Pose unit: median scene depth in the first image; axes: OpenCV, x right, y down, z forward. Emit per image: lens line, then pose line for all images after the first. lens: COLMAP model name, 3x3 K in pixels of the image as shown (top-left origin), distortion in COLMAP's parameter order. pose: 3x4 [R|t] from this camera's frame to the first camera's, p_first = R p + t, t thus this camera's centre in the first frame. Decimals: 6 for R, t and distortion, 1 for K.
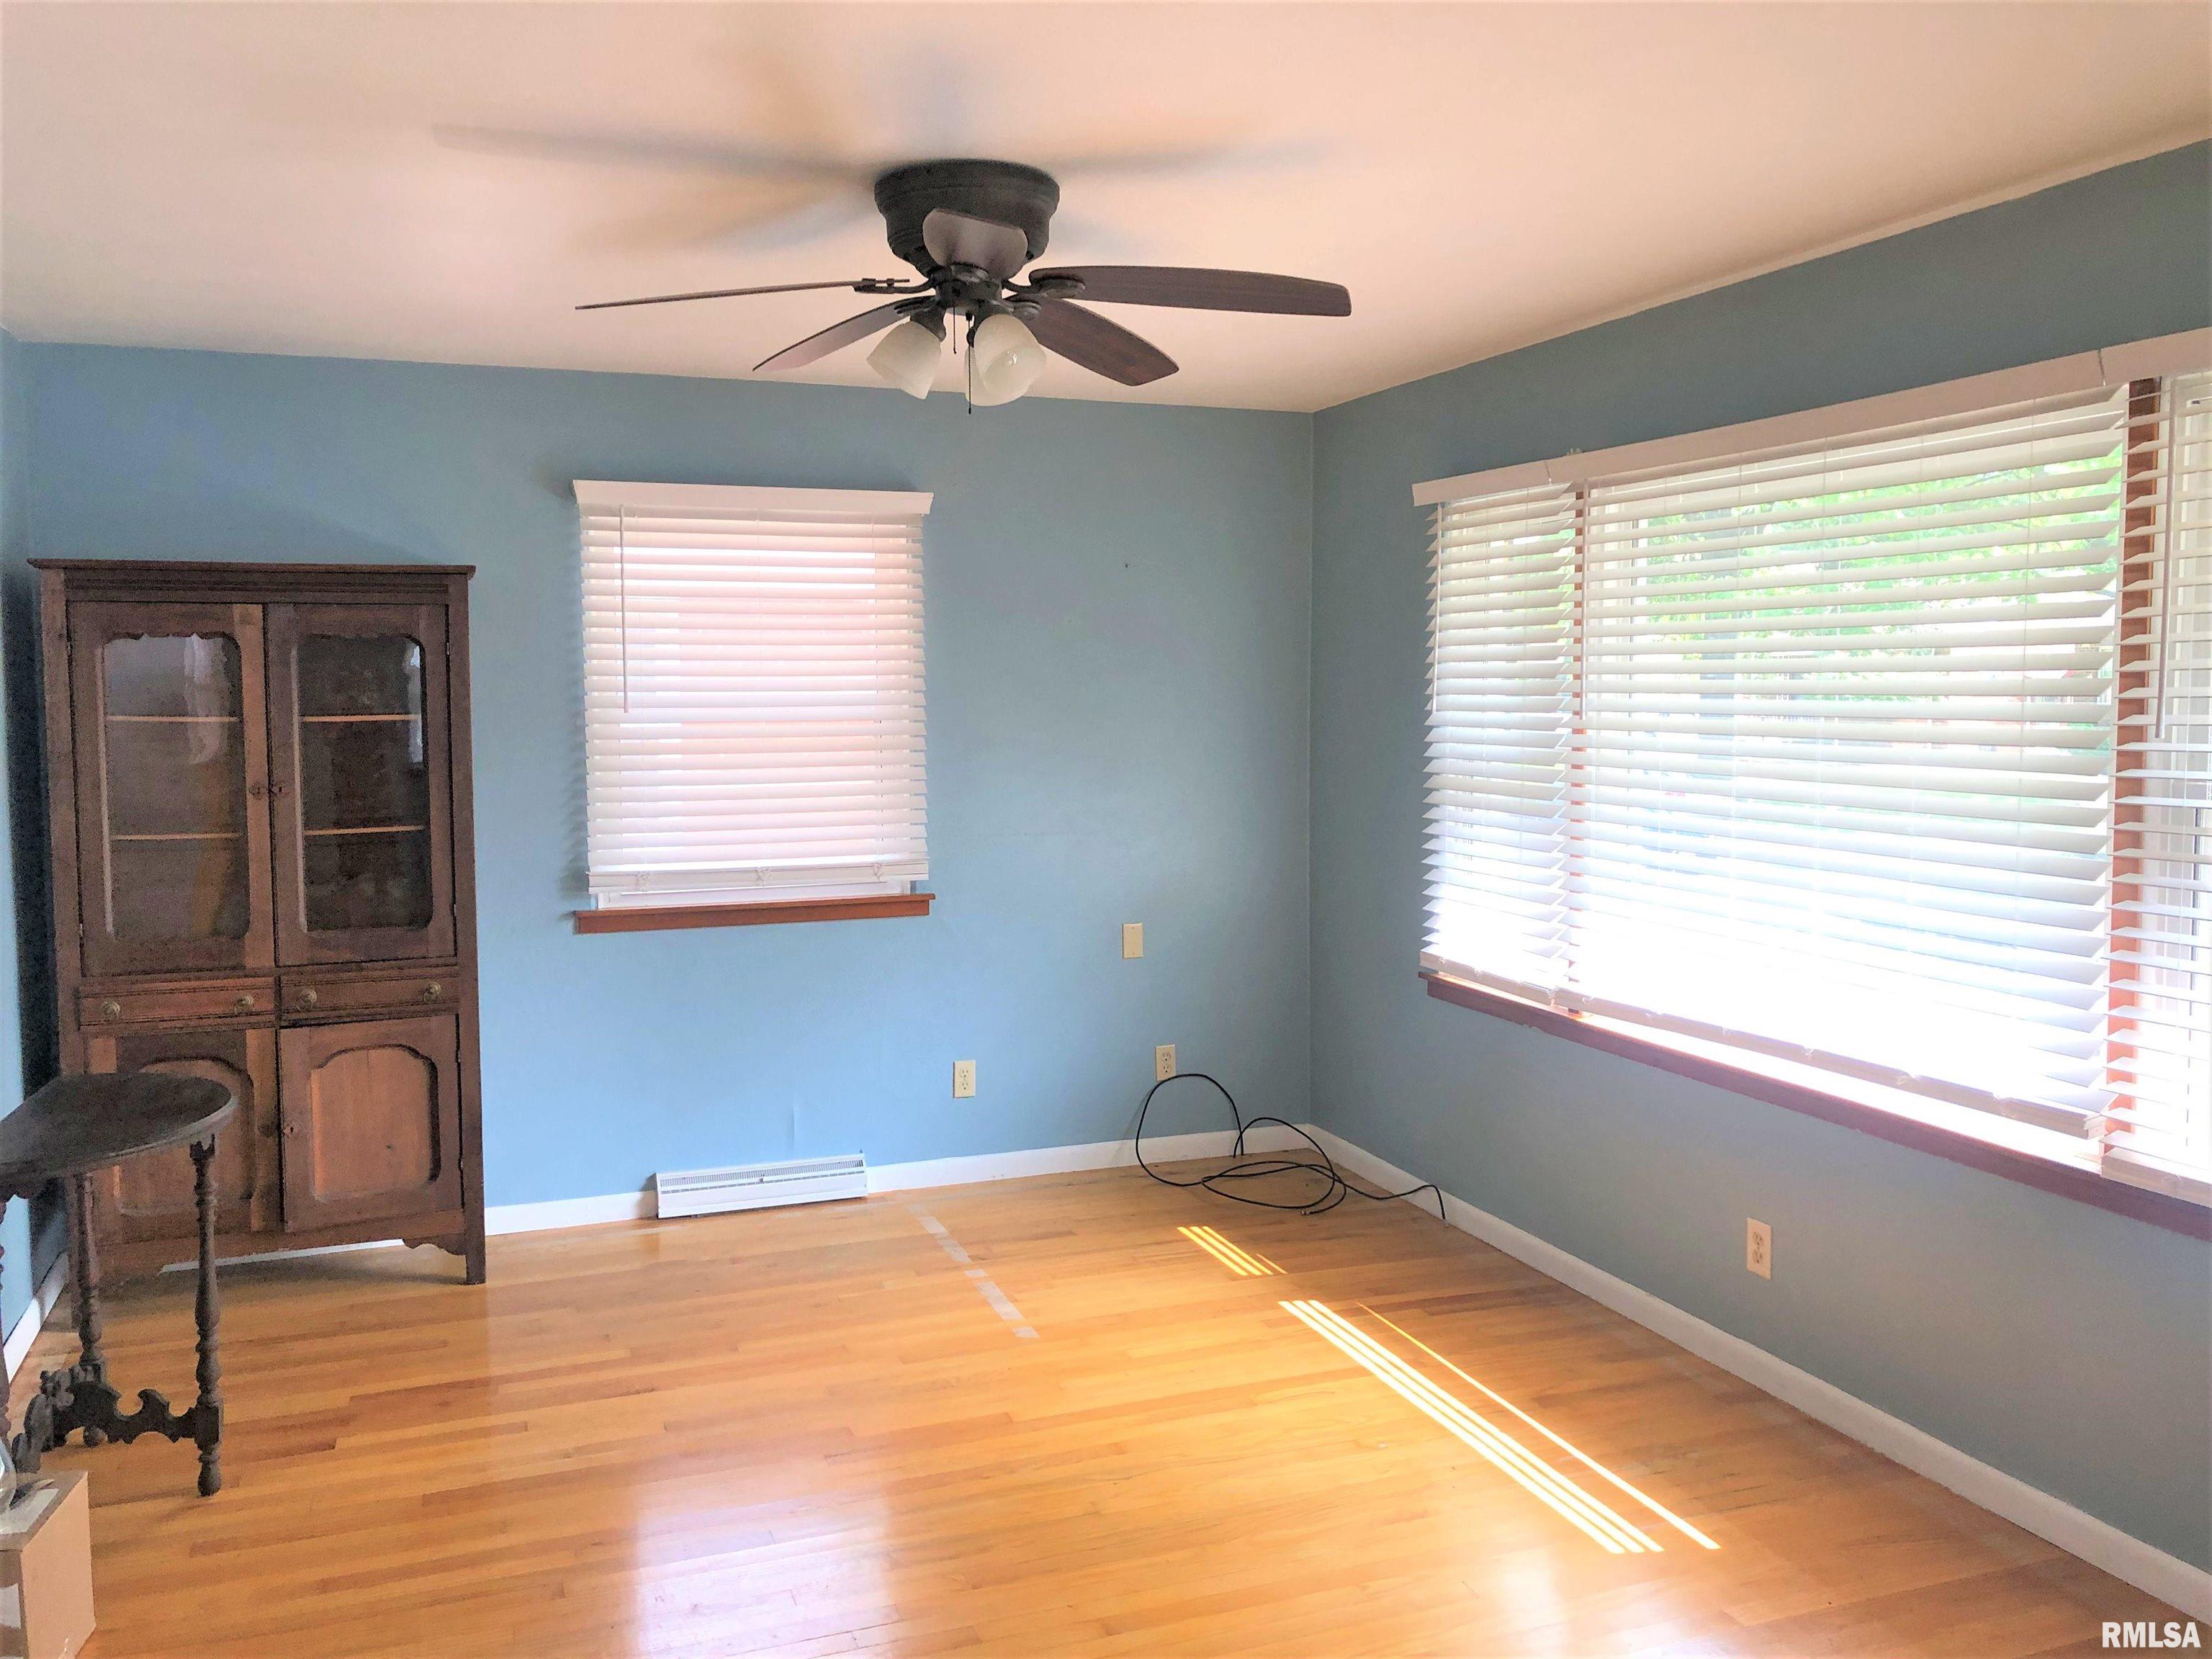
lens RADIAL K [[1835.9, 0, 1113.4], [0, 1835.9, 818.8], [0, 0, 1]] dist [0.025280, -0.017642]
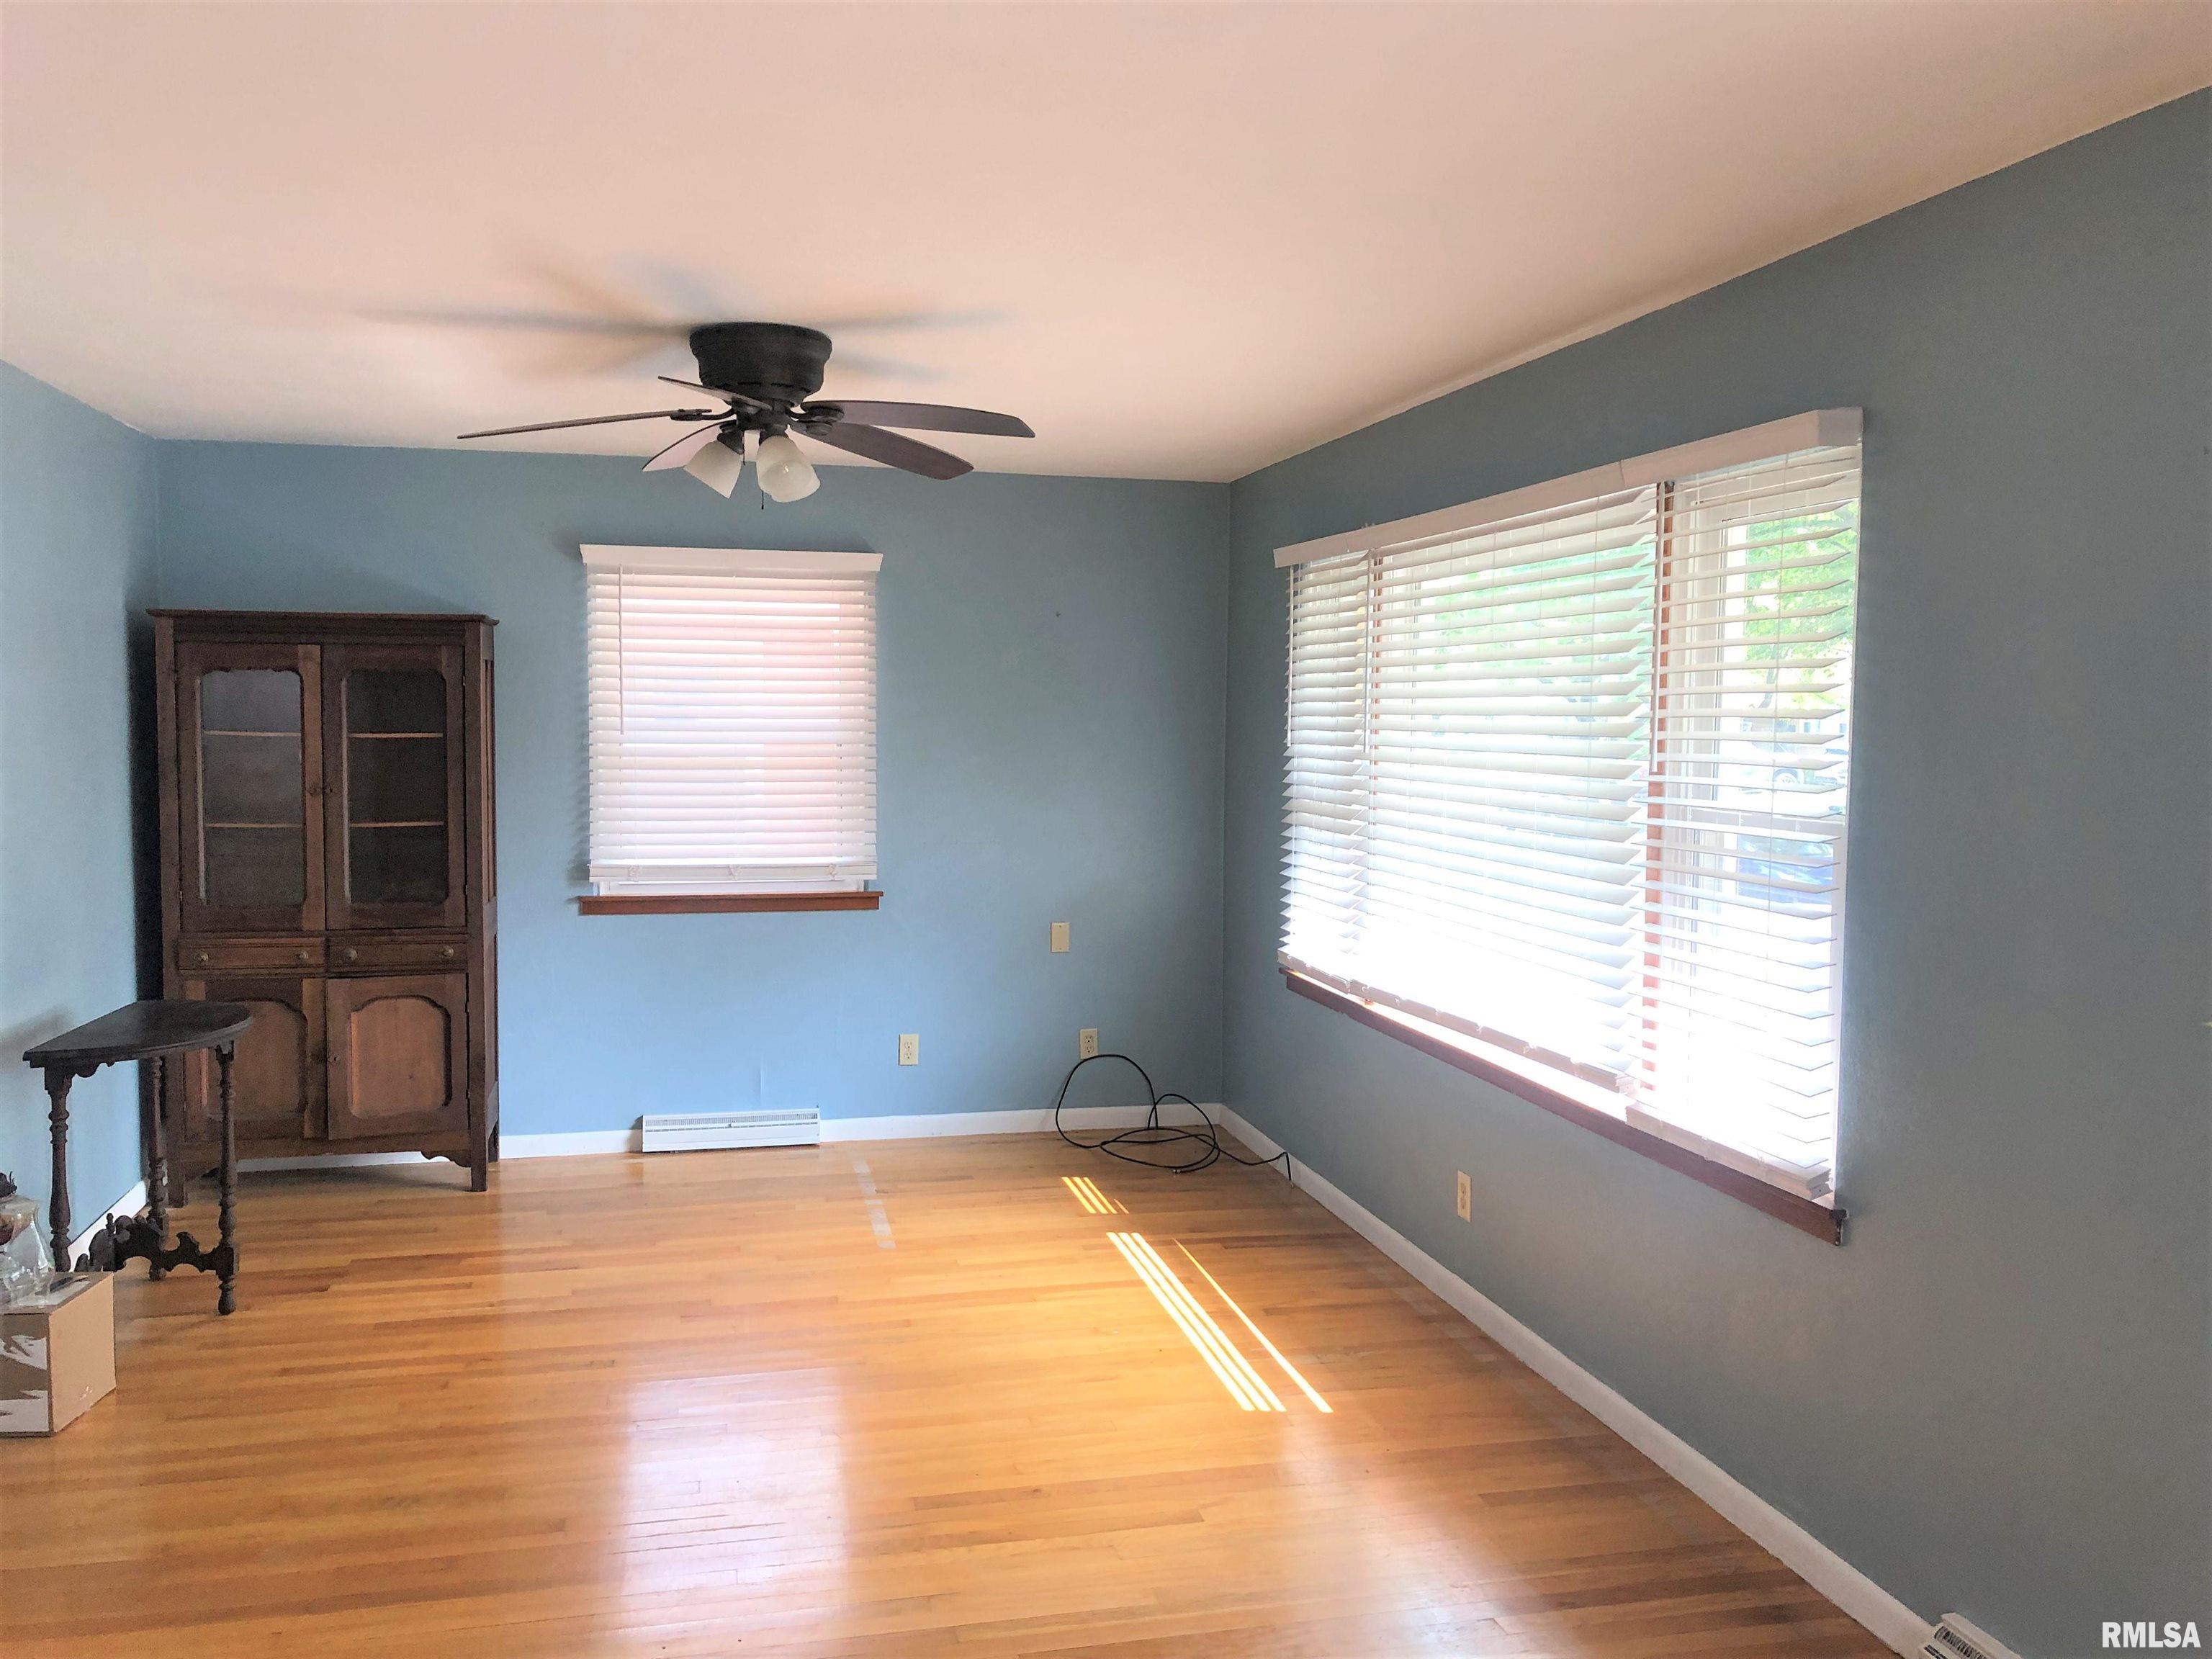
lens RADIAL K [[1835.9, 0, 1100.8], [0, 1835.9, 844.1], [0, 0, 1]] dist [0.025280, -0.017642]
pose [[0.991513, 0.022444, -0.128056, 0.237415], [-0.022754, 0.999741, -0.000954, 0.010124], [0.128001, 0.003860, 0.991766, -0.192554]]
